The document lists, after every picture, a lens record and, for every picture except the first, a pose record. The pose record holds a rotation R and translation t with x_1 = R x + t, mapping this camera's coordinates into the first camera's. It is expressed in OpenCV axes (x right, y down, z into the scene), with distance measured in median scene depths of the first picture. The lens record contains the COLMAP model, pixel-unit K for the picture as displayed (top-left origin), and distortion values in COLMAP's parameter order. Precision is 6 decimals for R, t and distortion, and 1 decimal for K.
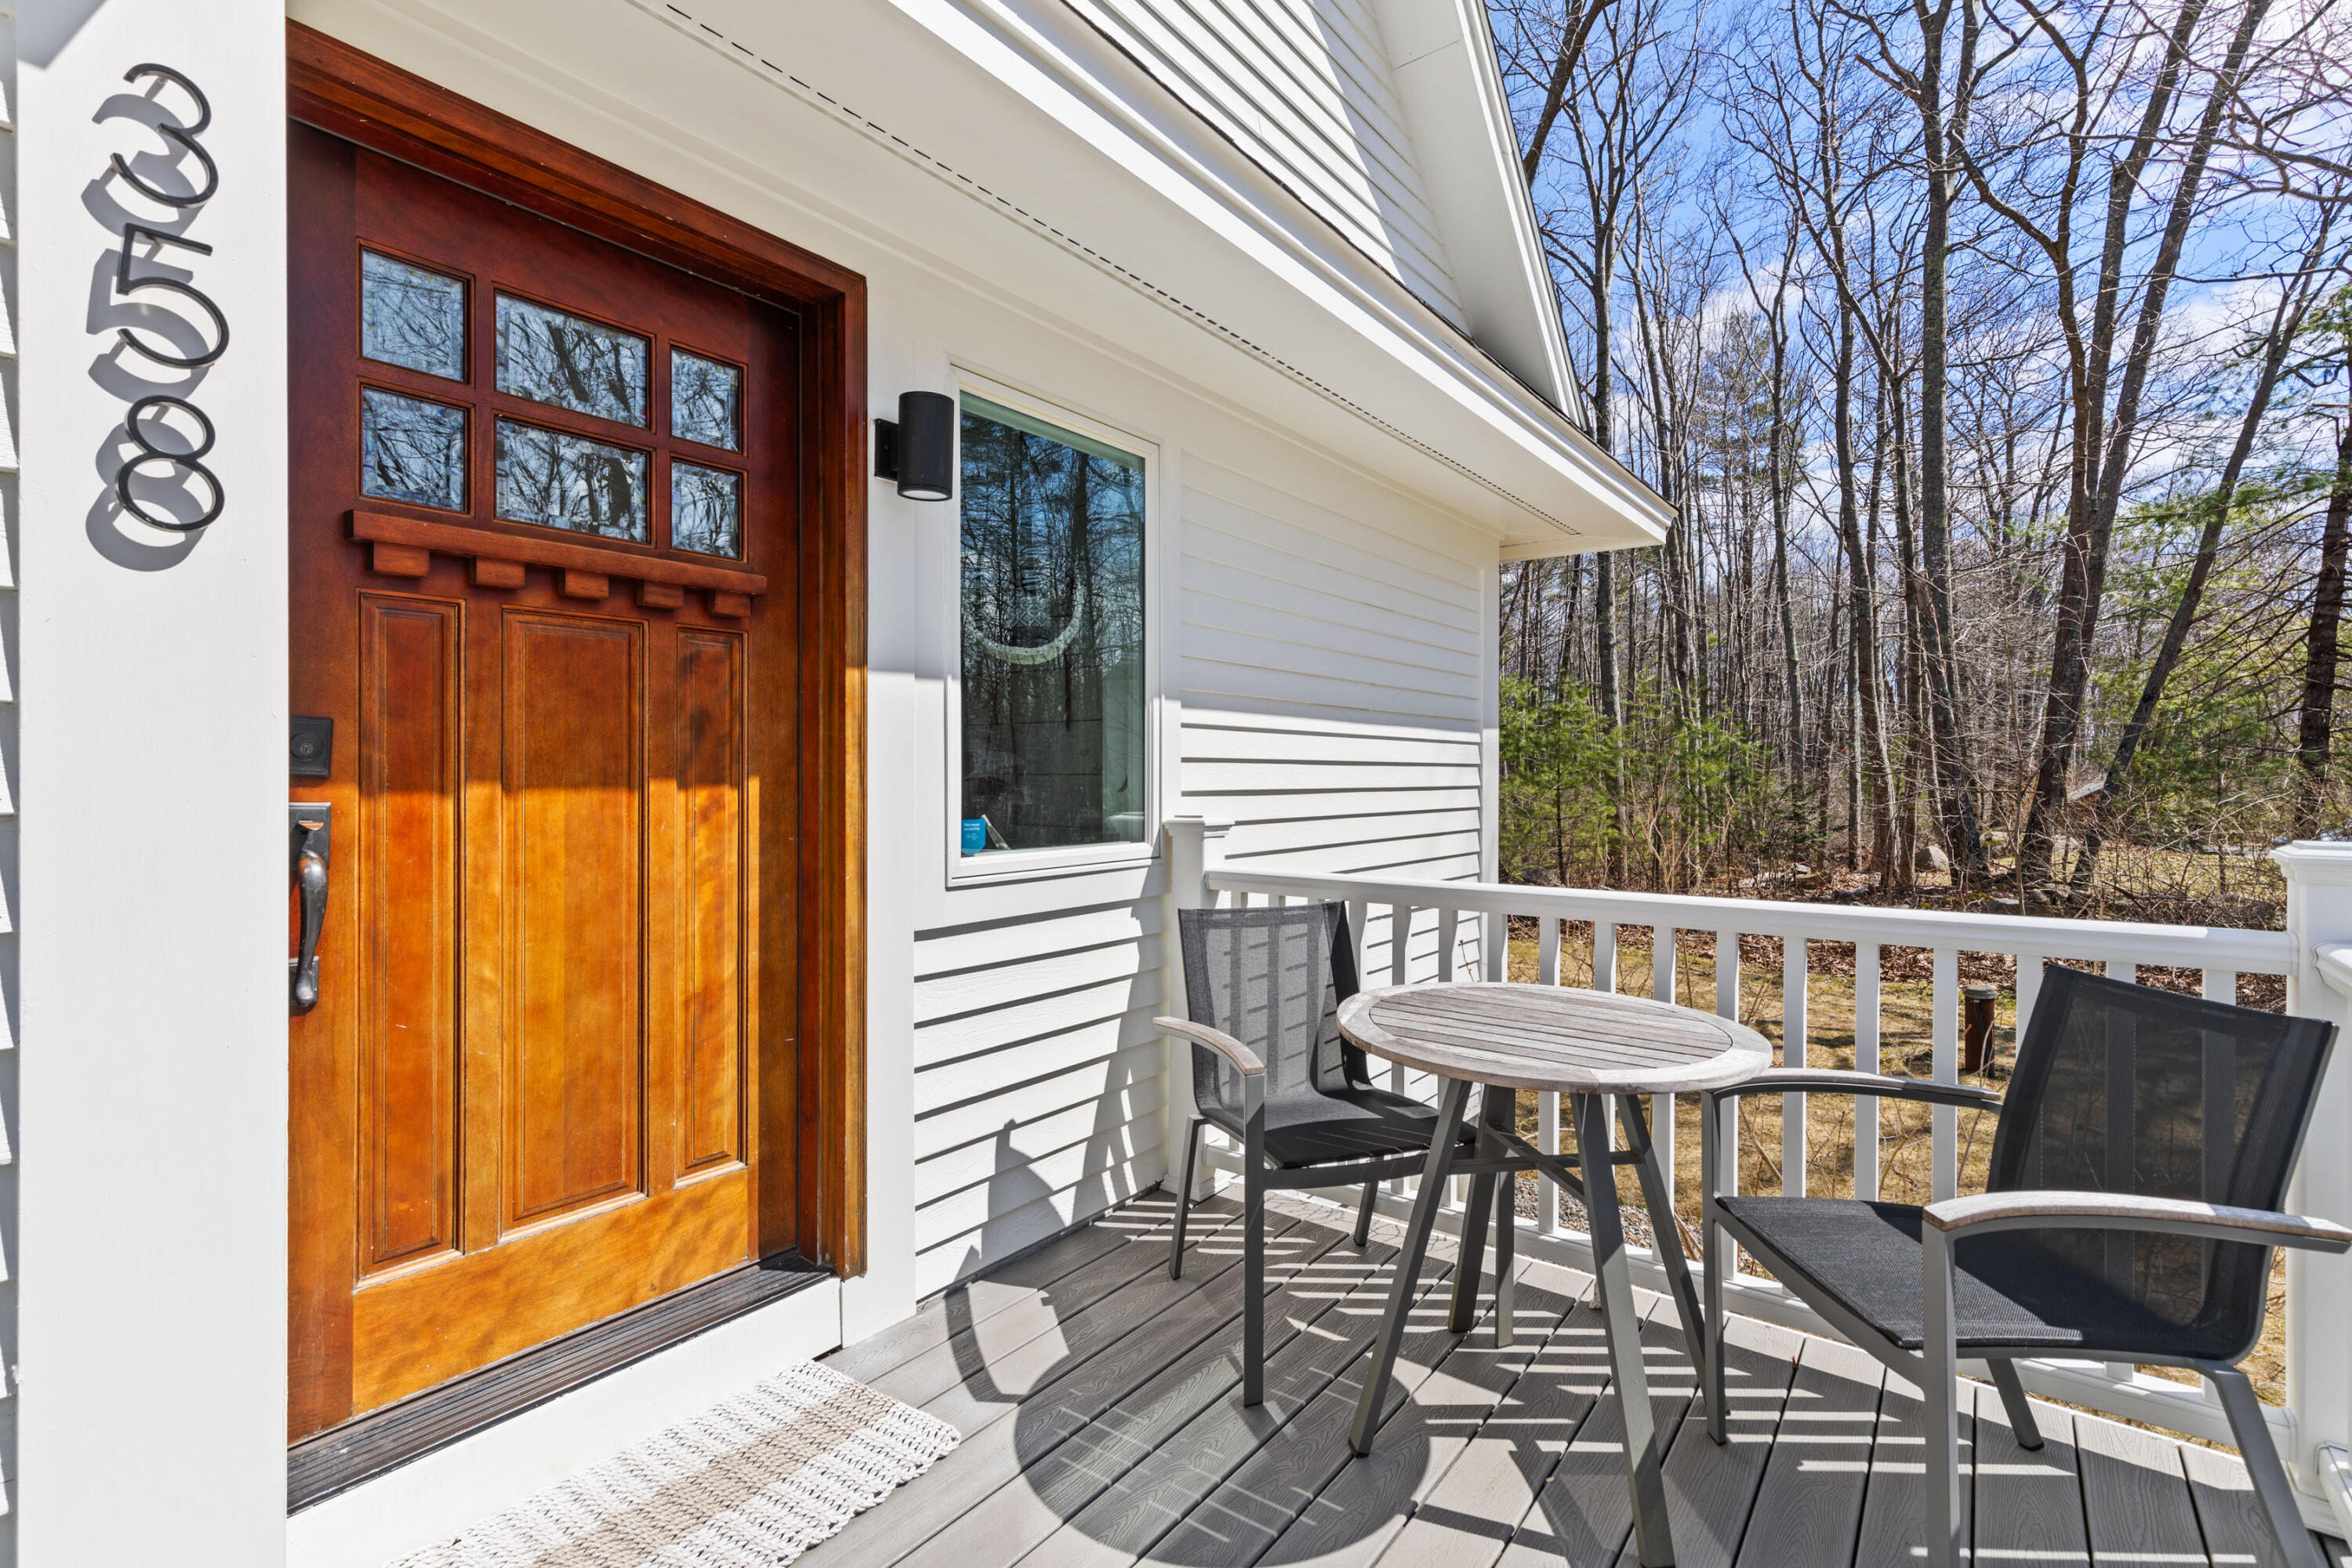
lens RADIAL K [[1050.8, 0, 1189.2], [0, 1050.8, 765.7], [0, 0, 1]] dist [-0.001232, -0.000067]
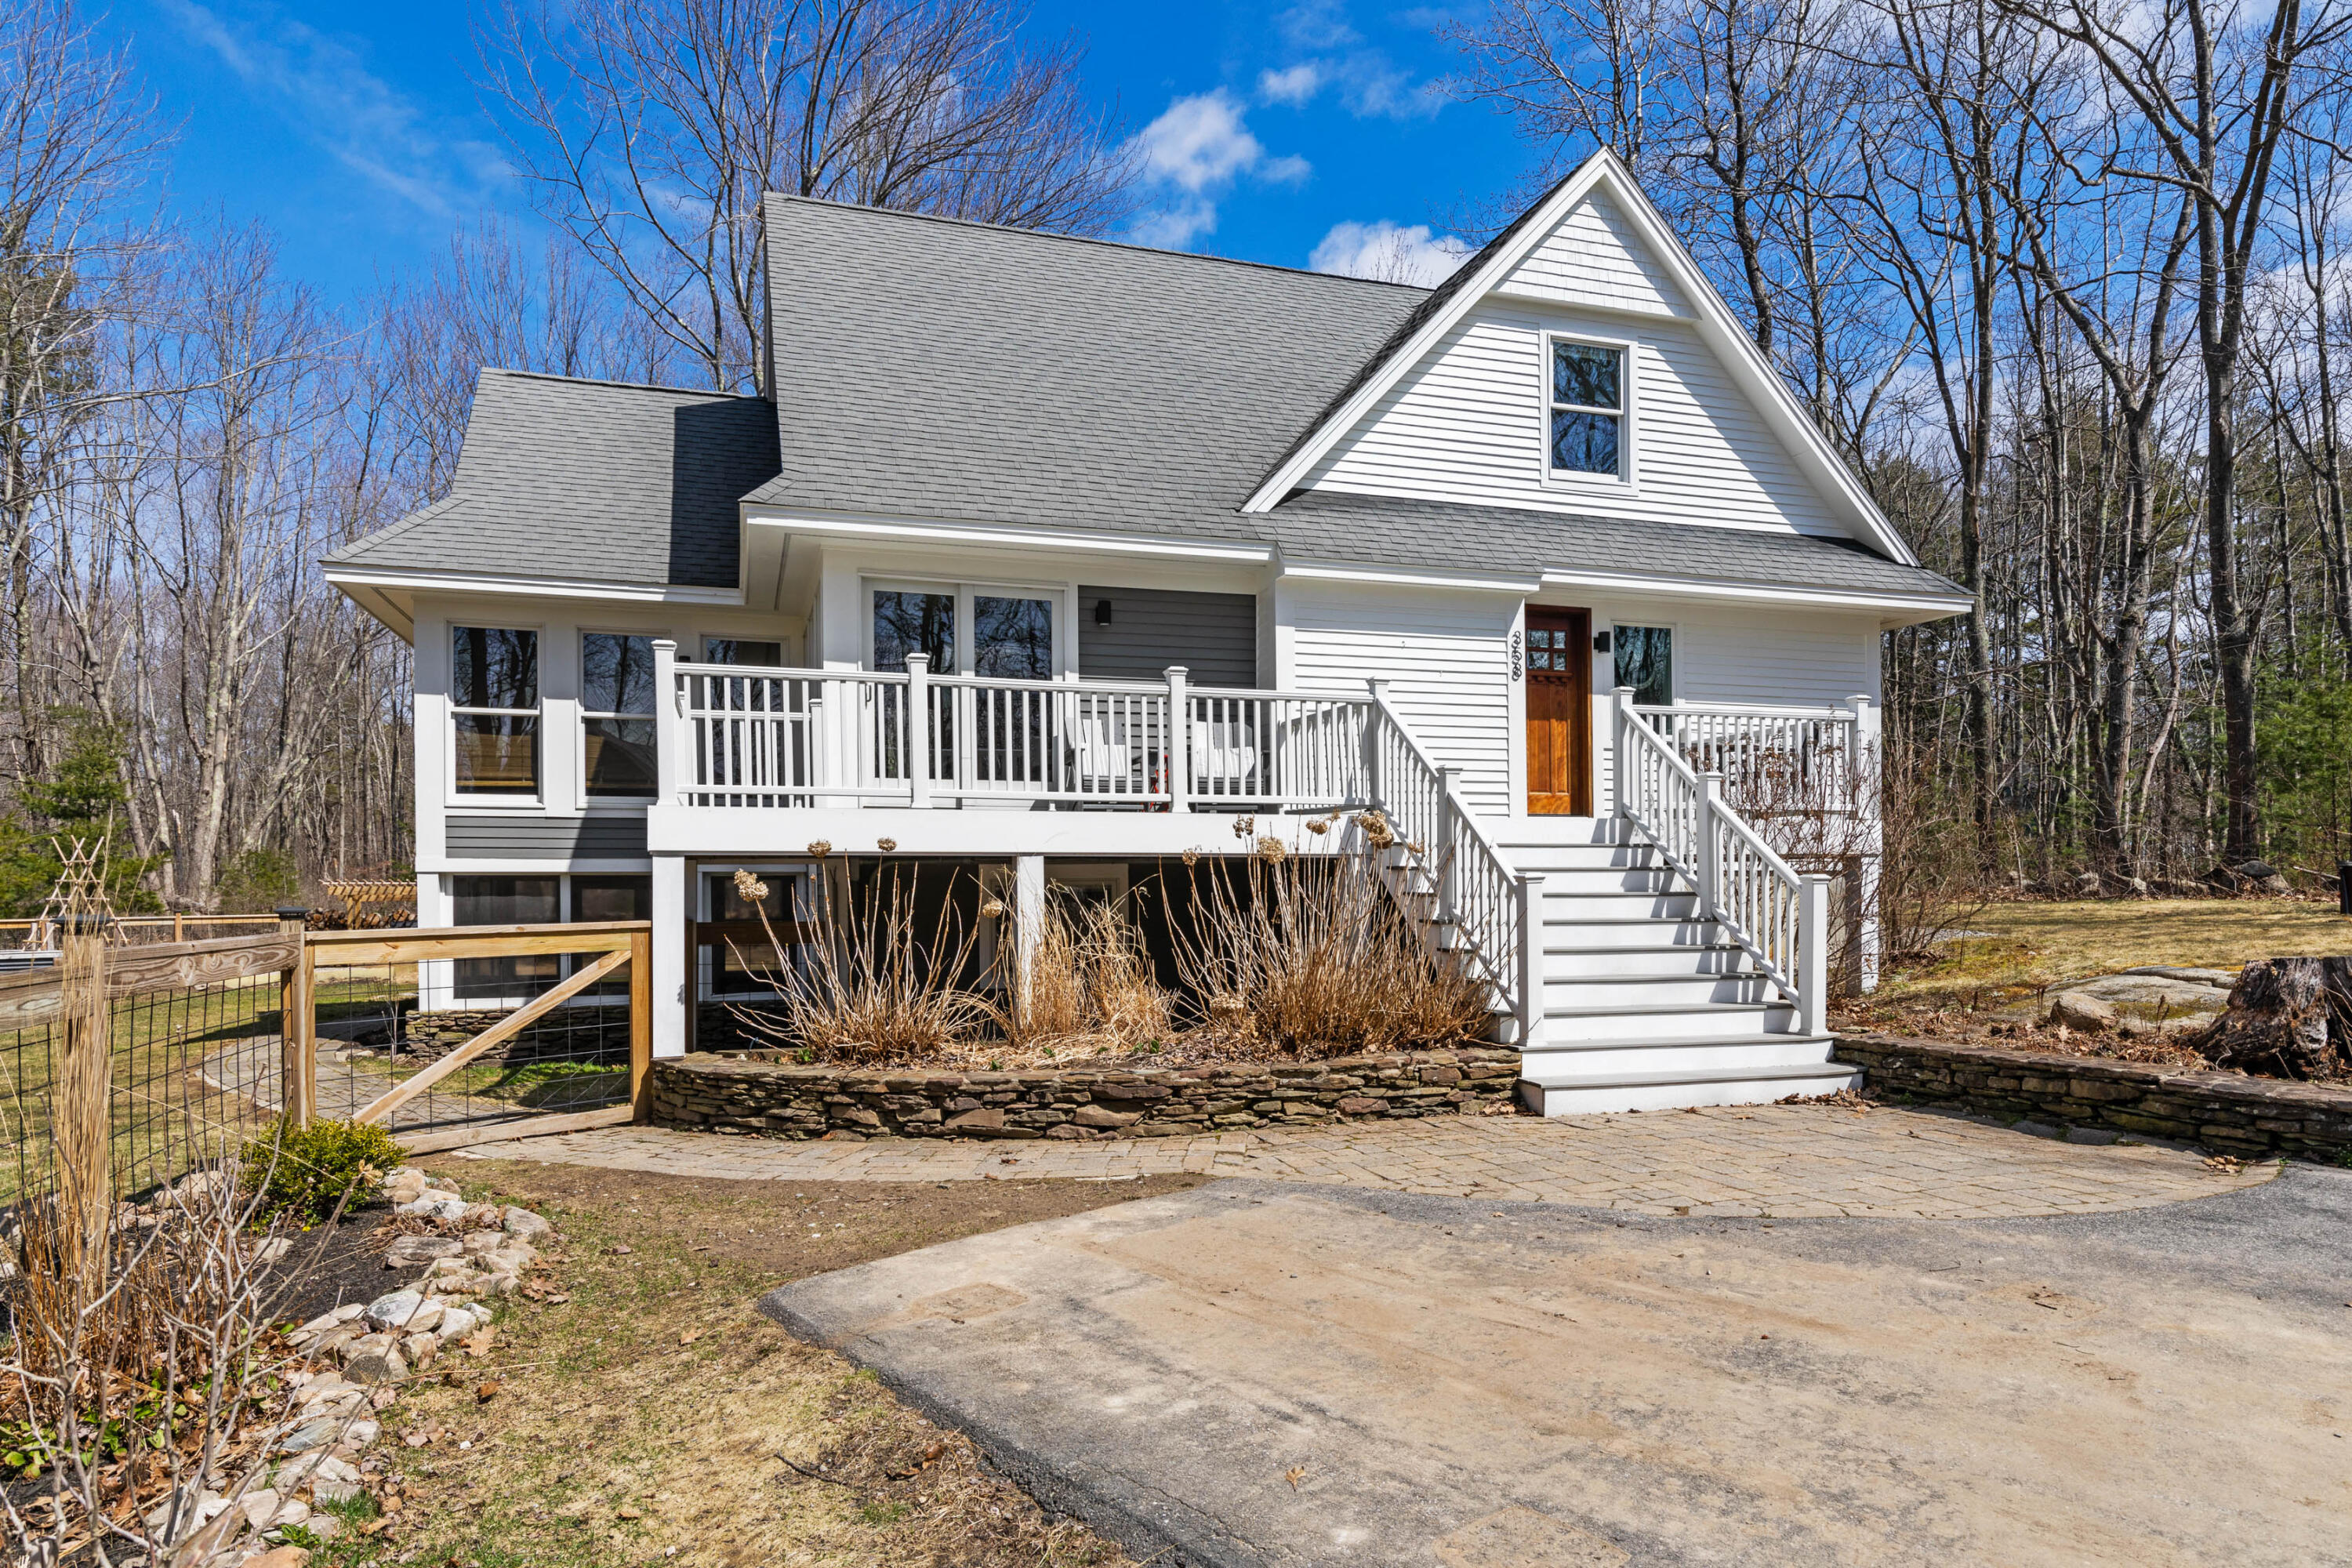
lens RADIAL K [[1410.0, 0, 1168.8], [0, 1410.0, 877.0], [0, 0, 1]] dist [-0.009488, -0.000593]
pose [[0.827053, -0.009826, -0.562038, 0.761253], [0.007783, 0.999952, -0.006029, 0.348974], [0.562070, 0.000612, 0.827089, -2.419253]]
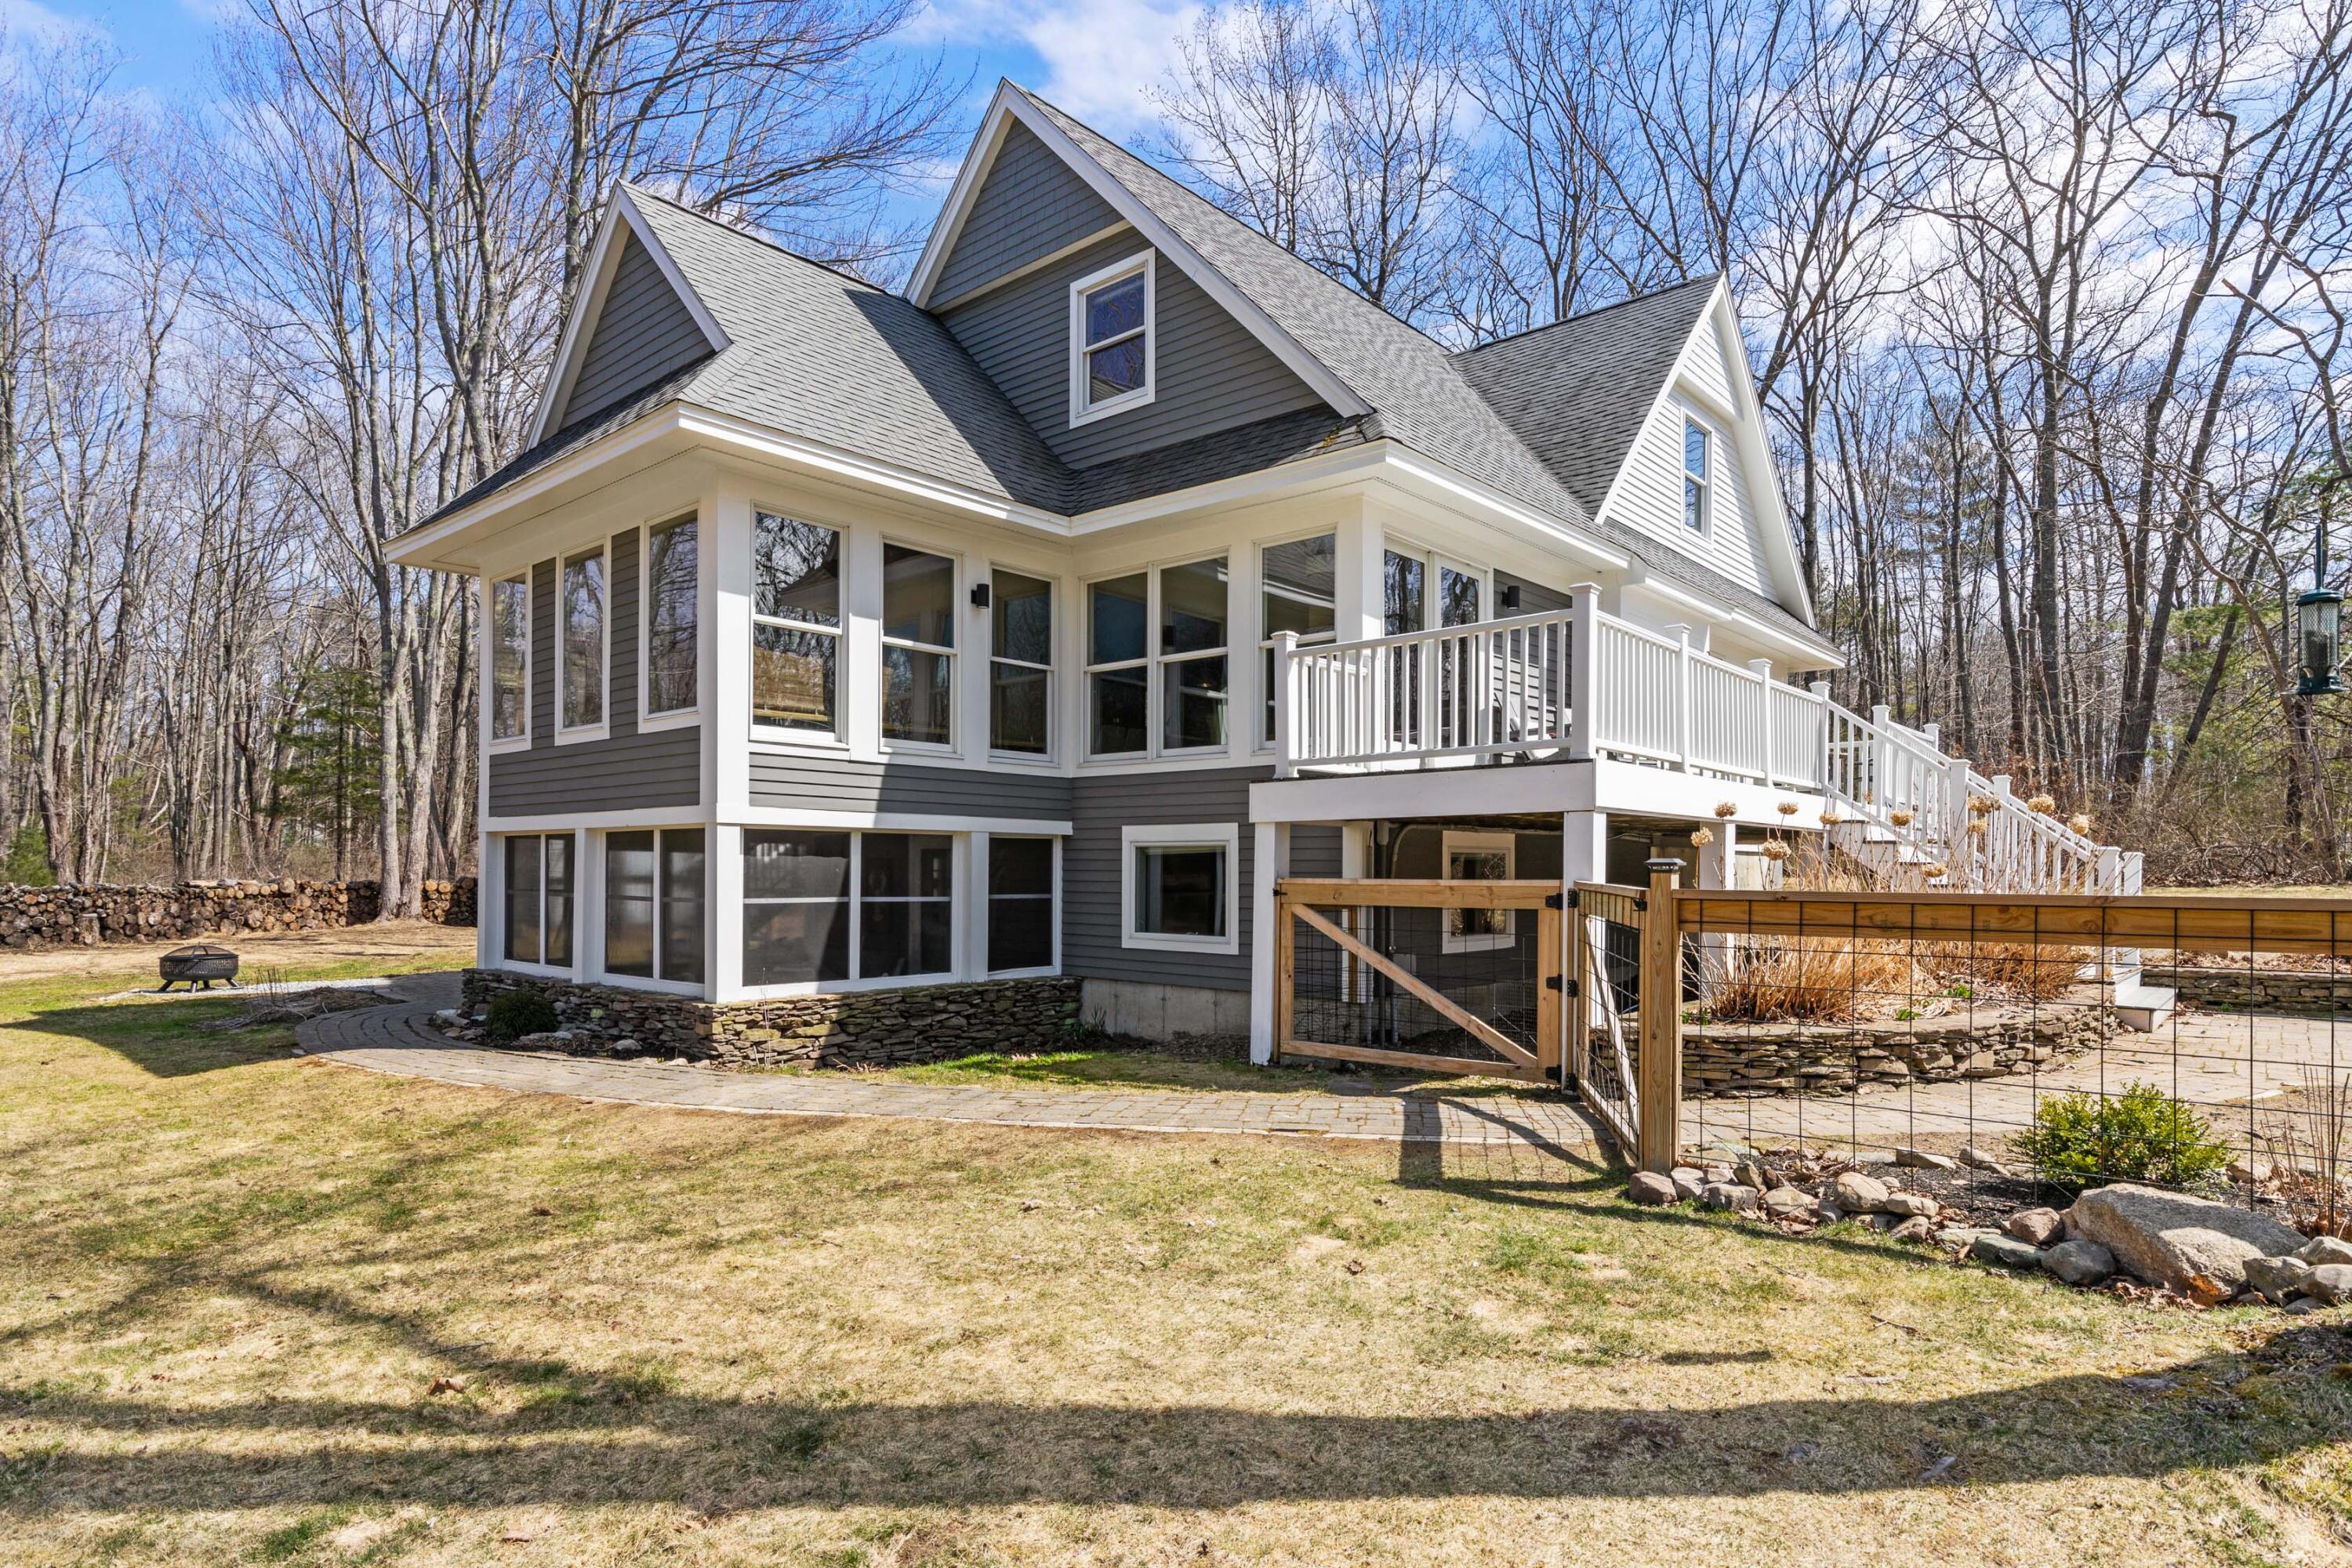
lens RADIAL K [[1279.3, 0, 1195.7], [0, 1279.3, 864.7], [0, 0, 1]] dist [-0.002101, -0.000402]
pose [[0.997992, 0.003379, -0.063247, -1.197592], [-0.003519, 0.999992, -0.002094, 0.376065], [0.063239, 0.002313, 0.997996, -2.857110]]
